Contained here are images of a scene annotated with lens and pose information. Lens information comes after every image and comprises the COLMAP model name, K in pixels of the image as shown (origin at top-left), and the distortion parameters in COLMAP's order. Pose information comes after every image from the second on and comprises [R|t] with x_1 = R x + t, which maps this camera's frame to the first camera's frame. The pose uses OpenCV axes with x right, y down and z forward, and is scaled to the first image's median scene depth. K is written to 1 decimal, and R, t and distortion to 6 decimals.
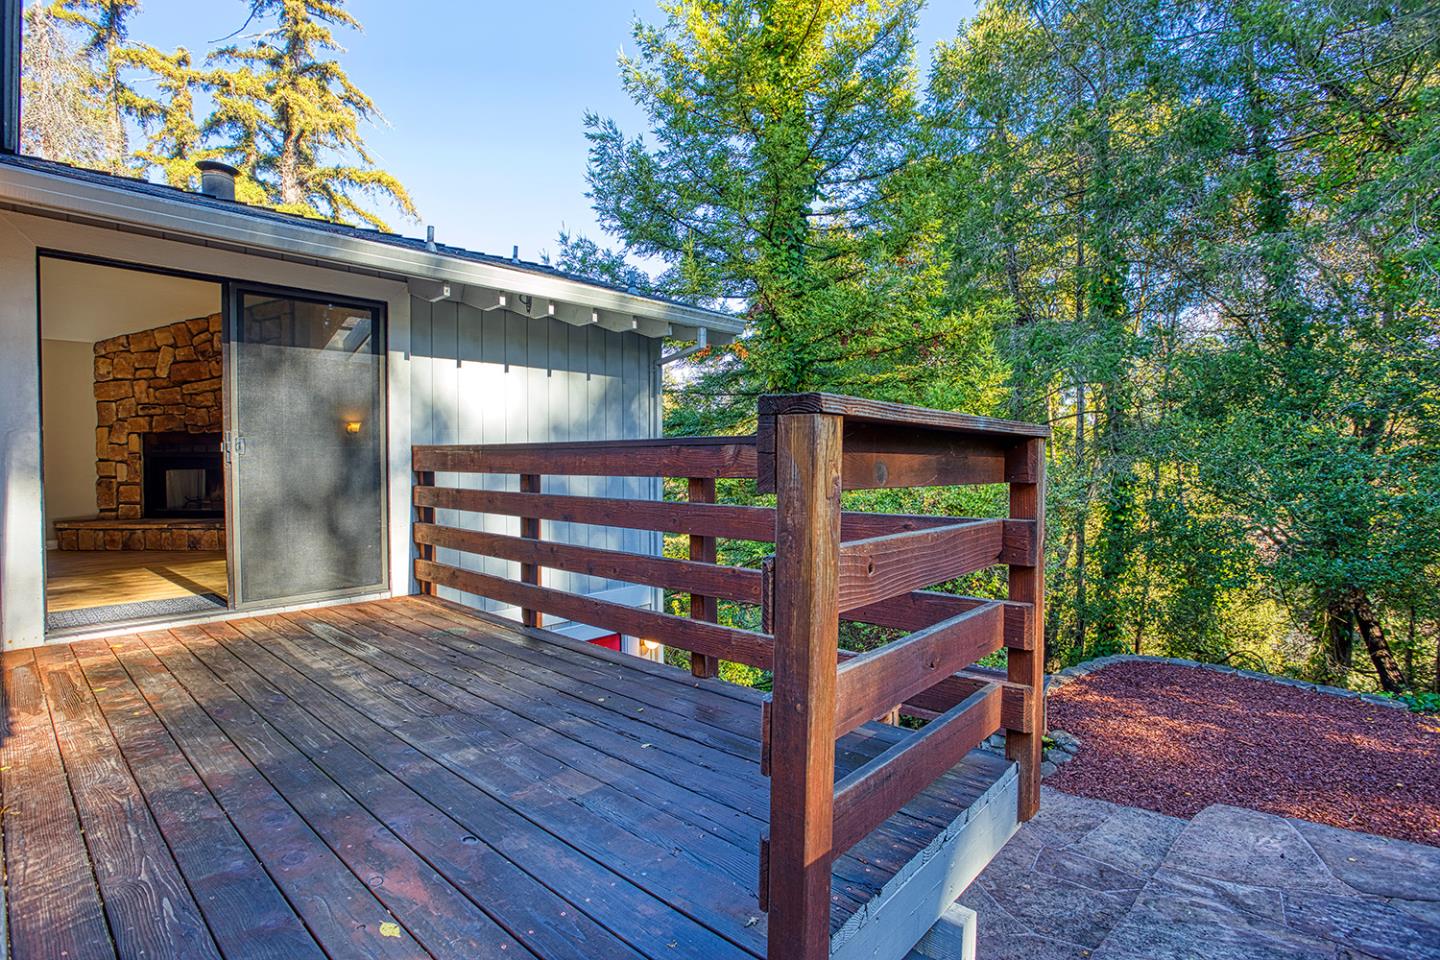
lens RADIAL K [[697.9, 0, 709.0], [0, 697.9, 466.8], [0, 0, 1]] dist [-0.069909, 0.031074]
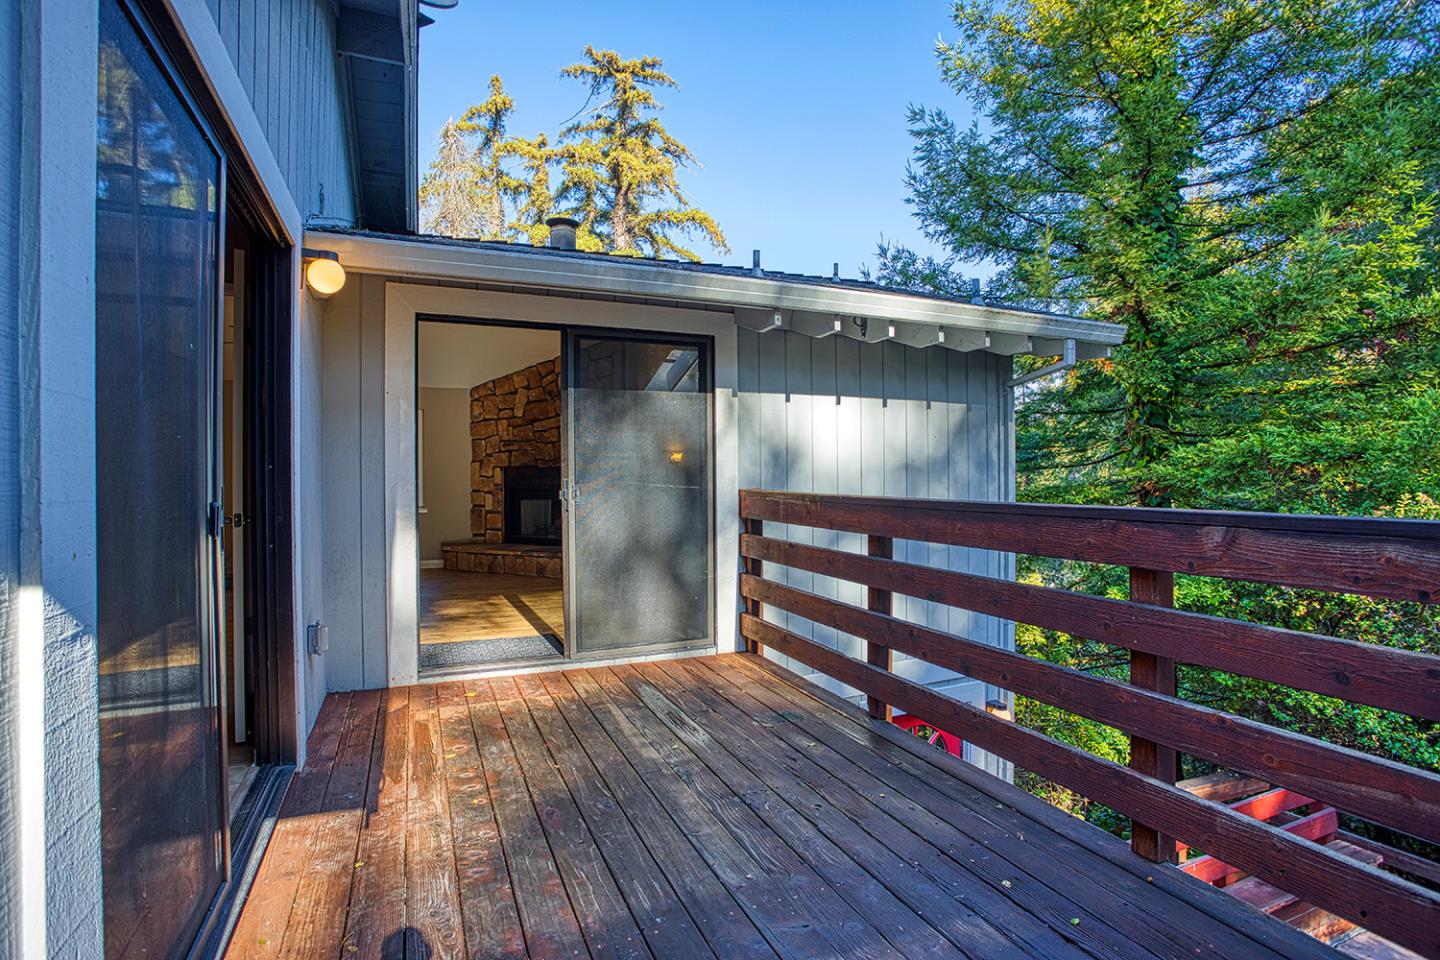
lens RADIAL K [[697.9, 0, 709.0], [0, 697.9, 466.8], [0, 0, 1]] dist [-0.069909, 0.031074]
pose [[0.911623, -0.002994, -0.411017, -0.053168], [-0.005452, 0.999797, -0.019375, -0.027099], [0.410992, 0.019903, 0.911422, 0.084279]]
